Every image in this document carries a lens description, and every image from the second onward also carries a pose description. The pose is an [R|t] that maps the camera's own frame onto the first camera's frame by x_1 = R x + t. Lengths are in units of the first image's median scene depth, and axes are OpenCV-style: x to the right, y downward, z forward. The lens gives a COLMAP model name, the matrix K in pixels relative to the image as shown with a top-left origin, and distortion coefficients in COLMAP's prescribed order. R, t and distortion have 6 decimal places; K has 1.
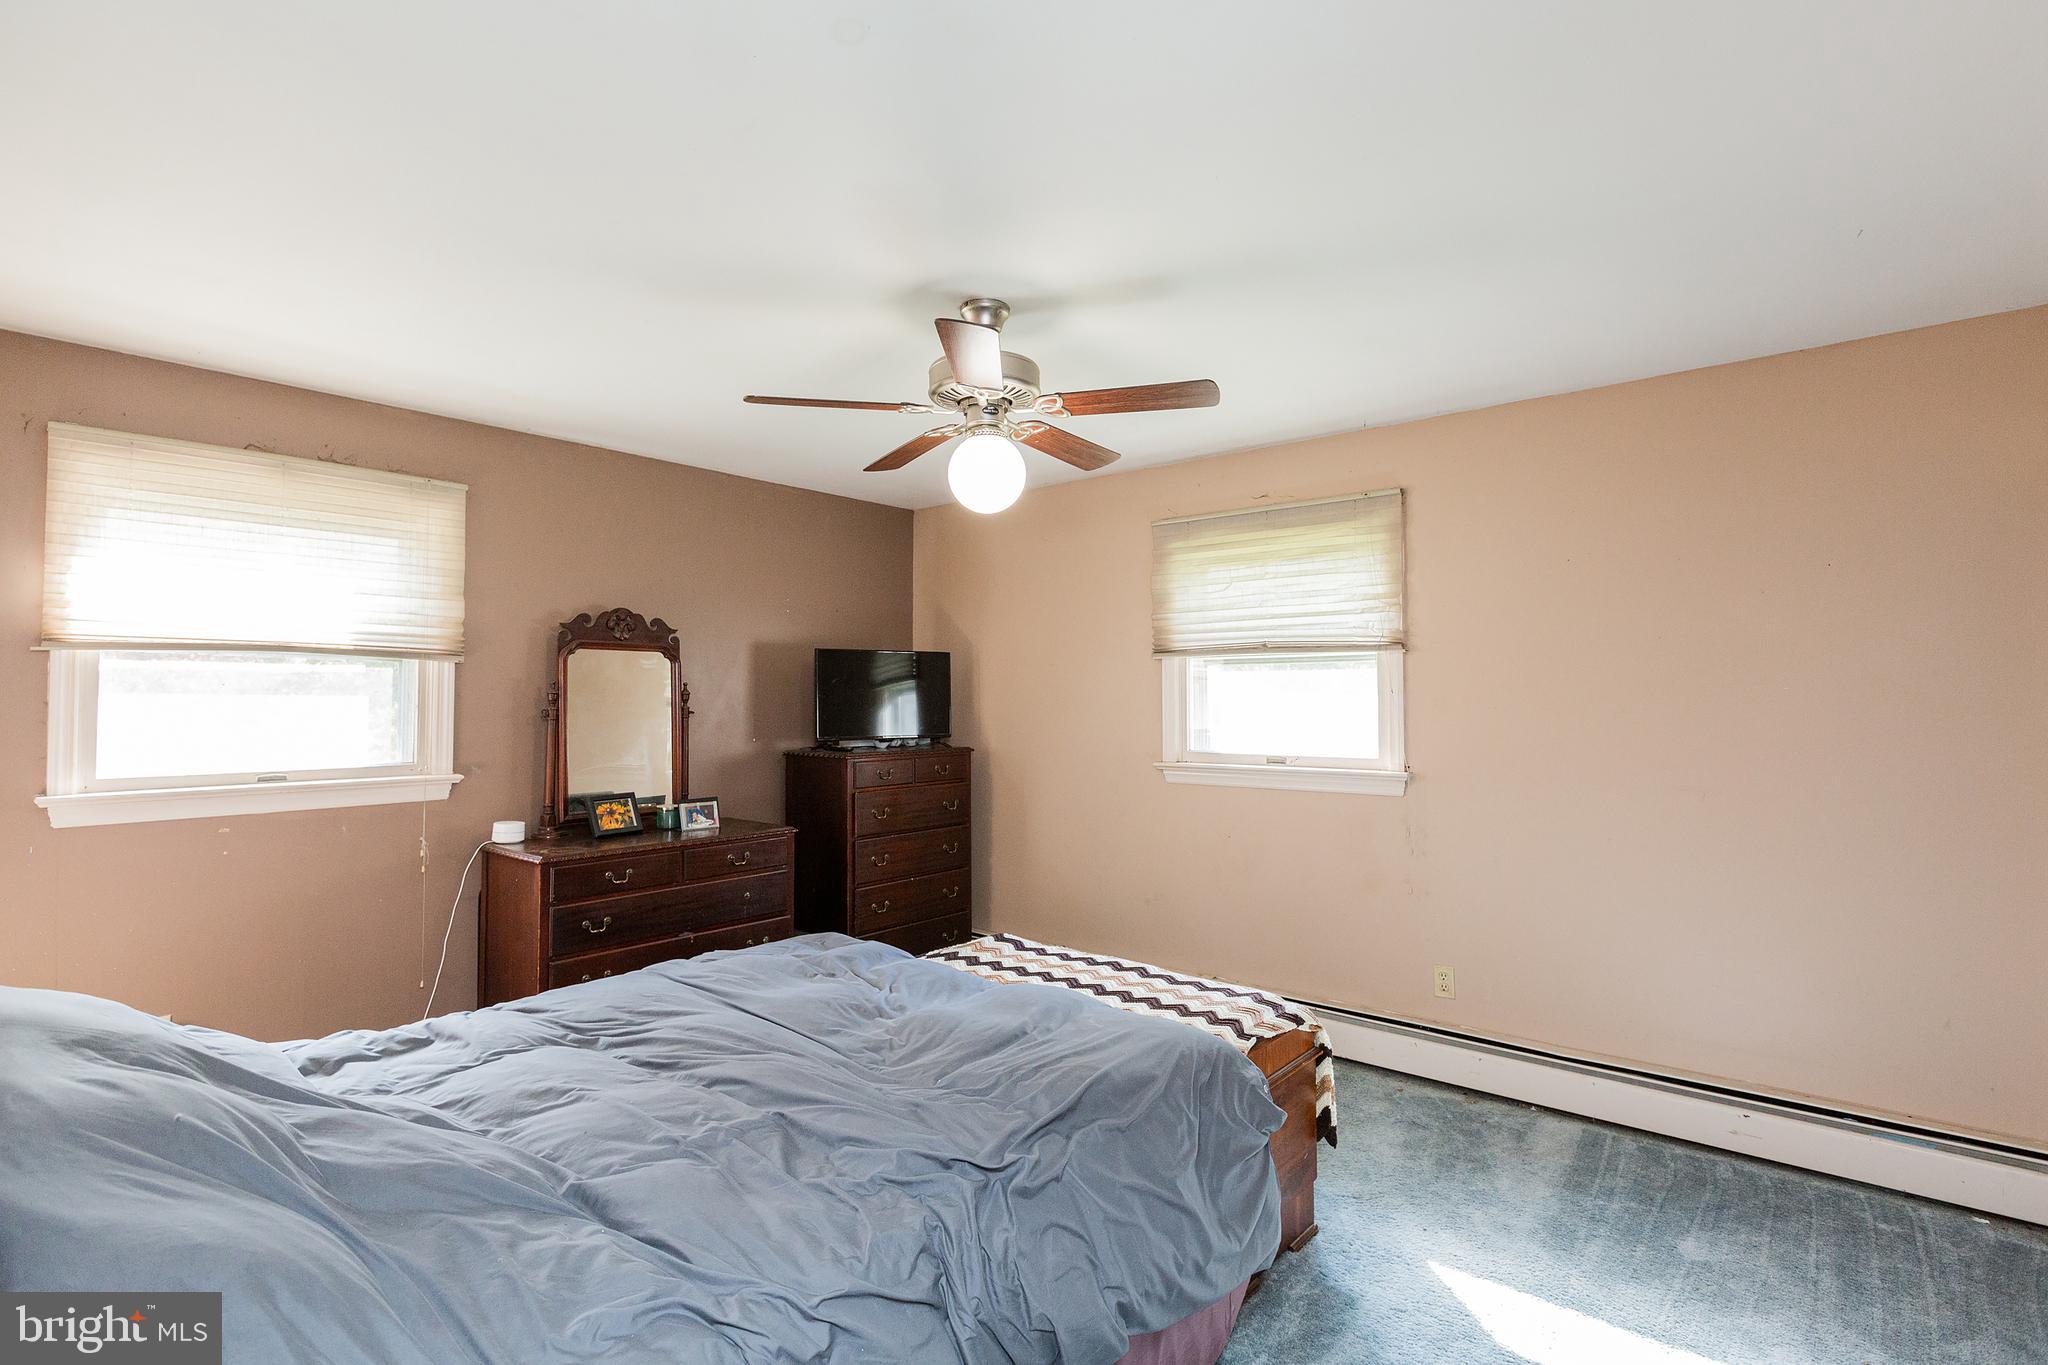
lens RADIAL K [[1002.3, 0, 1010.8], [0, 1002.3, 680.5], [0, 0, 1]] dist [-0.004266, -0.001197]
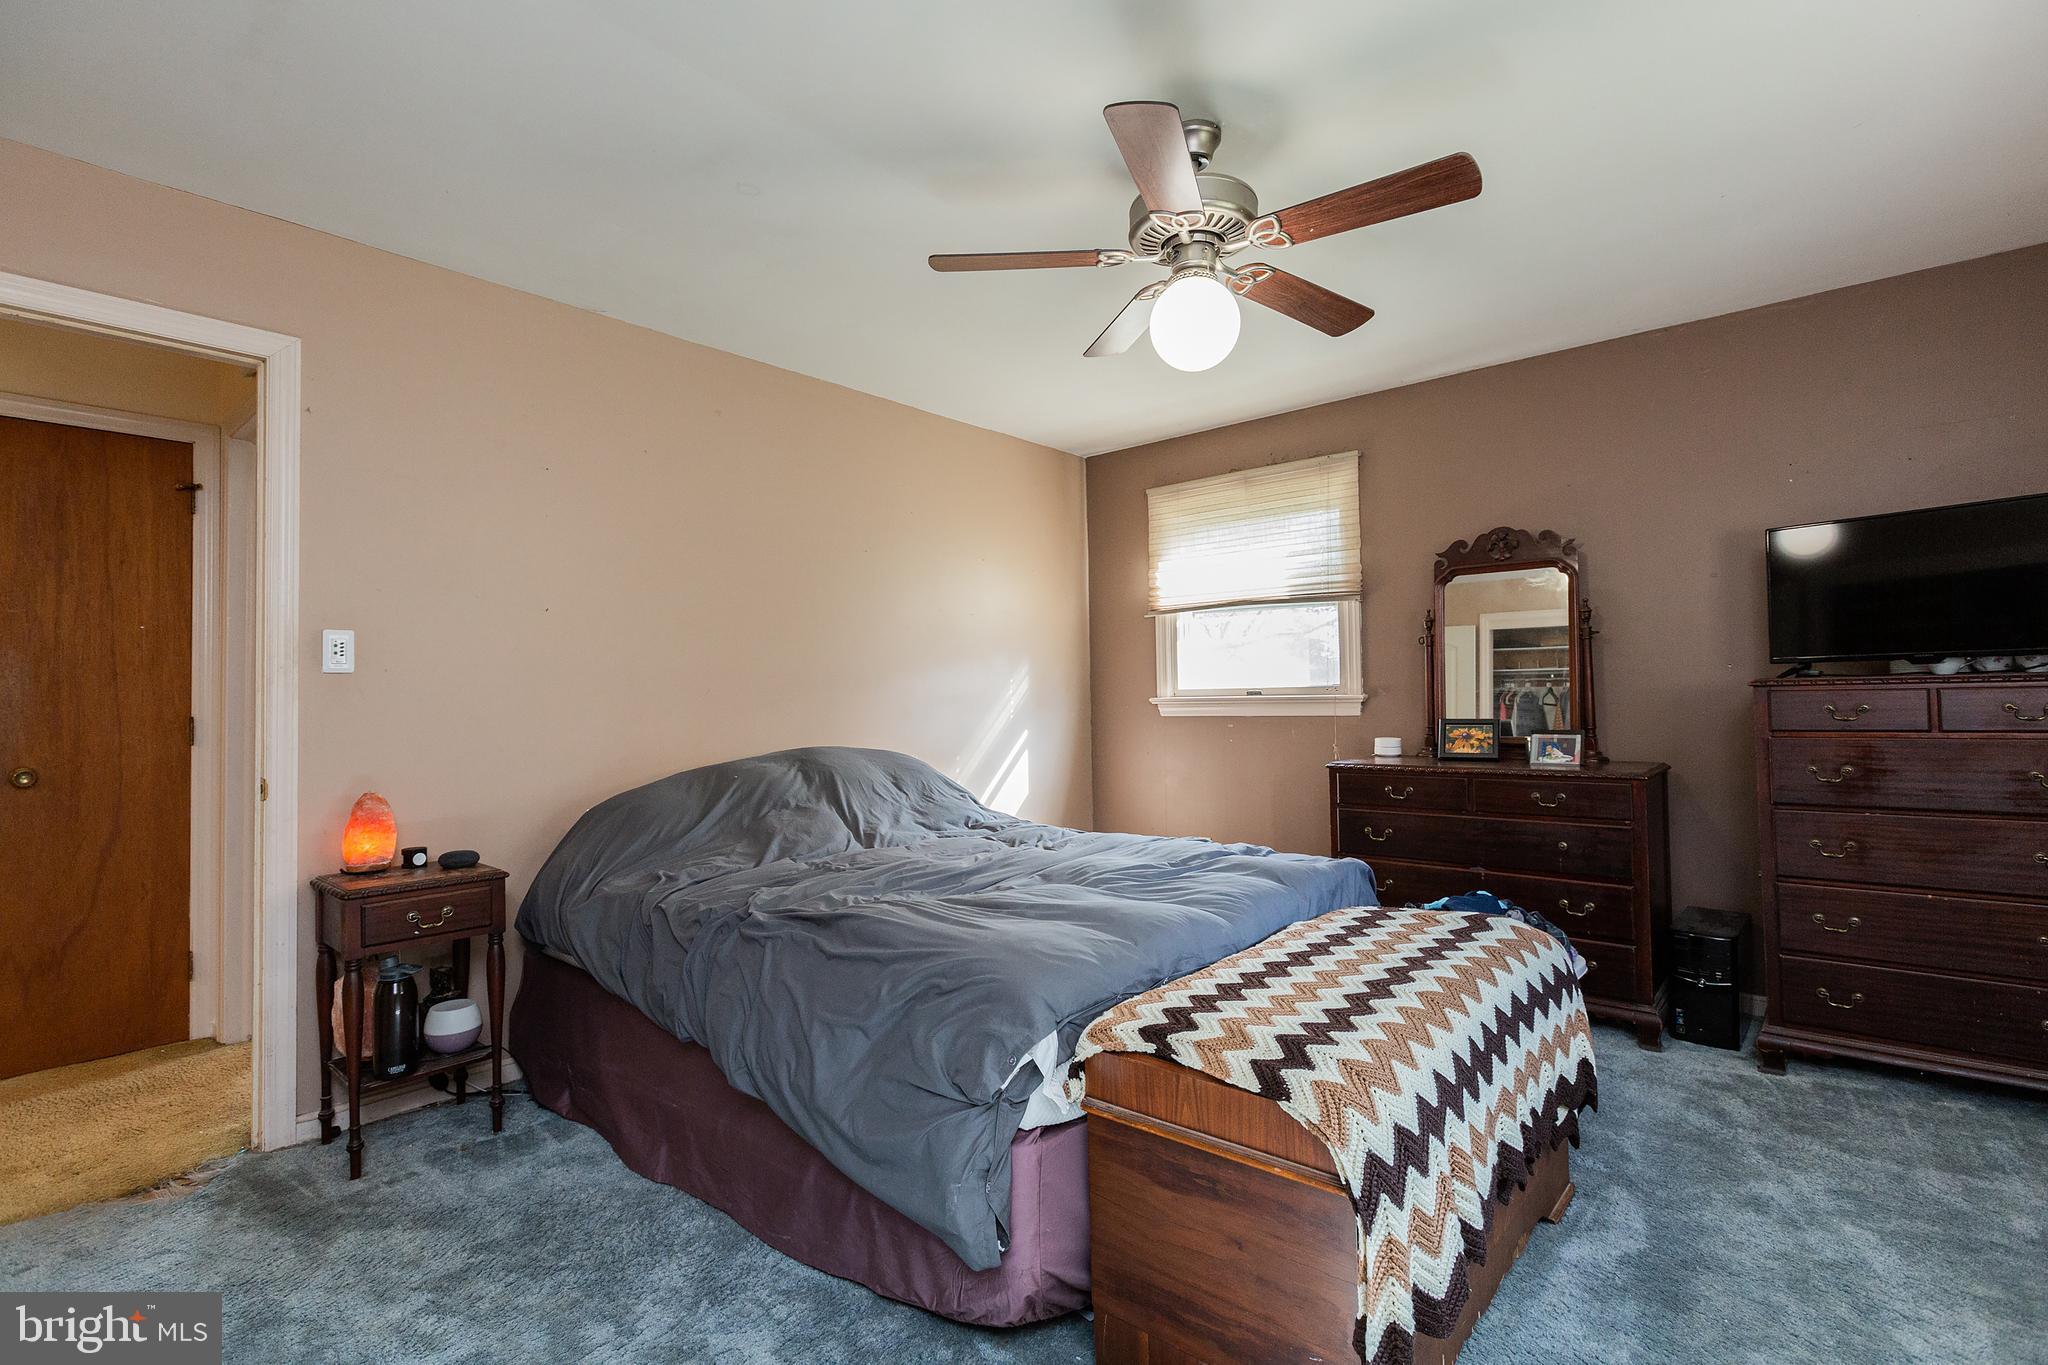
lens RADIAL K [[1002.3, 0, 1010.8], [0, 1002.3, 680.5], [0, 0, 1]] dist [-0.004266, -0.001197]
pose [[-0.029705, 0.001385, -0.999558, 0.649666], [0.050857, 0.998706, -0.000127, 0.055489], [0.998264, -0.050838, -0.029737, 0.612332]]
